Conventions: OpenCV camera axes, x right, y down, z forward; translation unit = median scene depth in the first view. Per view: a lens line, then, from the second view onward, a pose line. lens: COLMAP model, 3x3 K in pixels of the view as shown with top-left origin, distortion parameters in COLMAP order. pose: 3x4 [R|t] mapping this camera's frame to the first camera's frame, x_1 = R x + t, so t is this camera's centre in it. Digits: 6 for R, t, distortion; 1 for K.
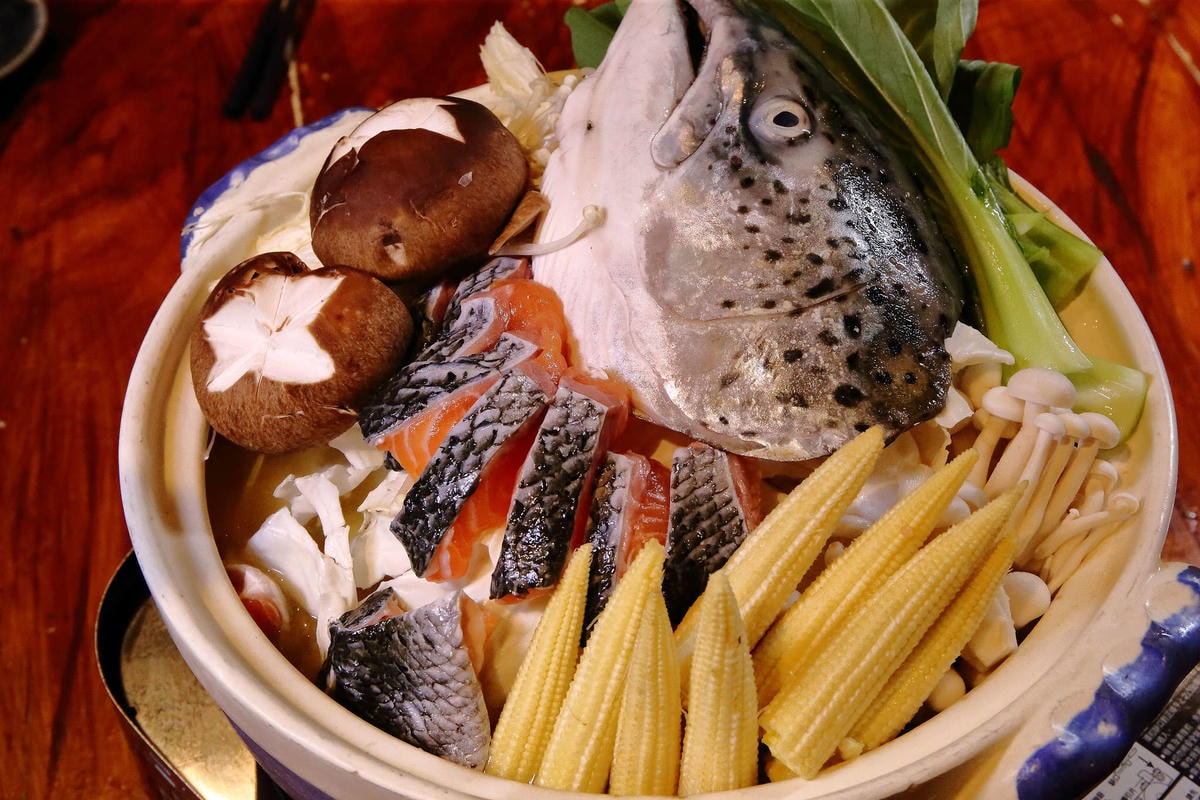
lens RADIAL K [[1633.3, 0, 600.0], [0, 1633.3, 400.0], [0, 0, 1]] dist [0.016579, 0.020191]
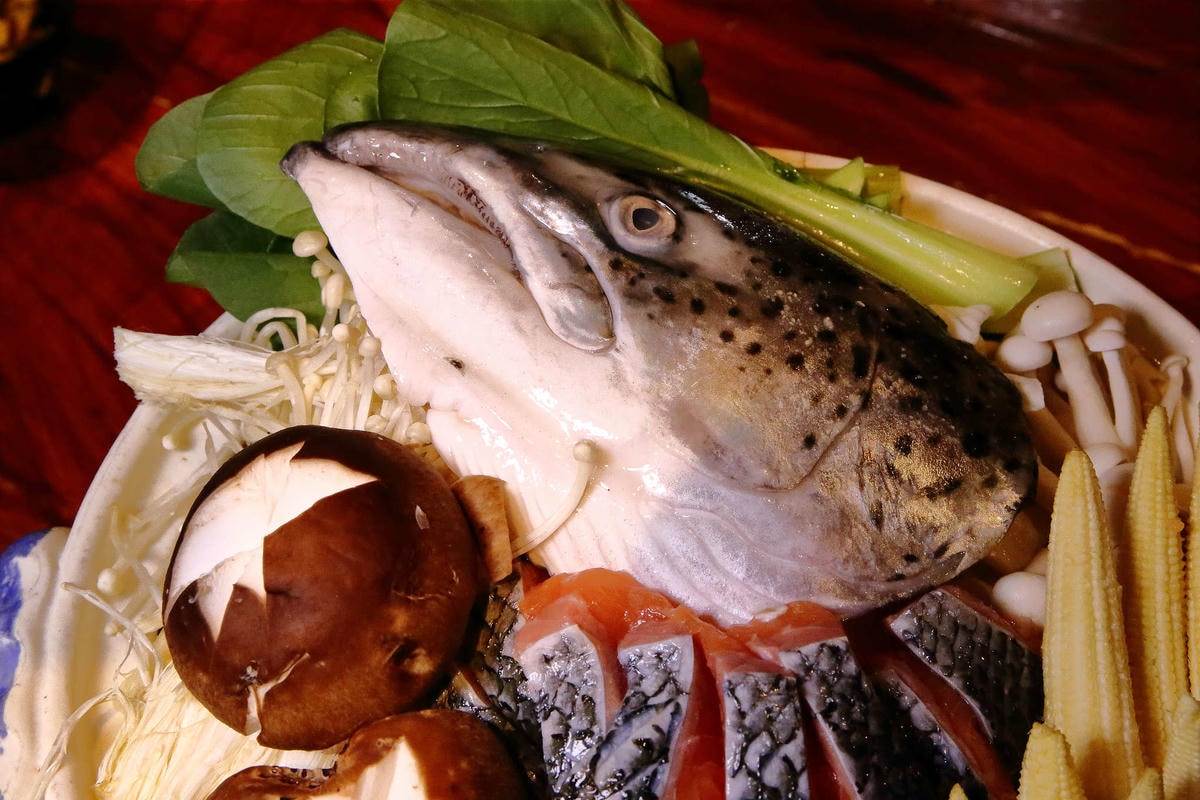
lens RADIAL K [[1633.3, 0, 600.0], [0, 1633.3, 400.0], [0, 0, 1]] dist [0.016579, 0.020191]
pose [[0.648737, -0.563901, 0.511034, -0.382389], [0.552920, 0.810665, 0.192621, -0.283775], [-0.522896, 0.157600, 0.837700, 0.382363]]
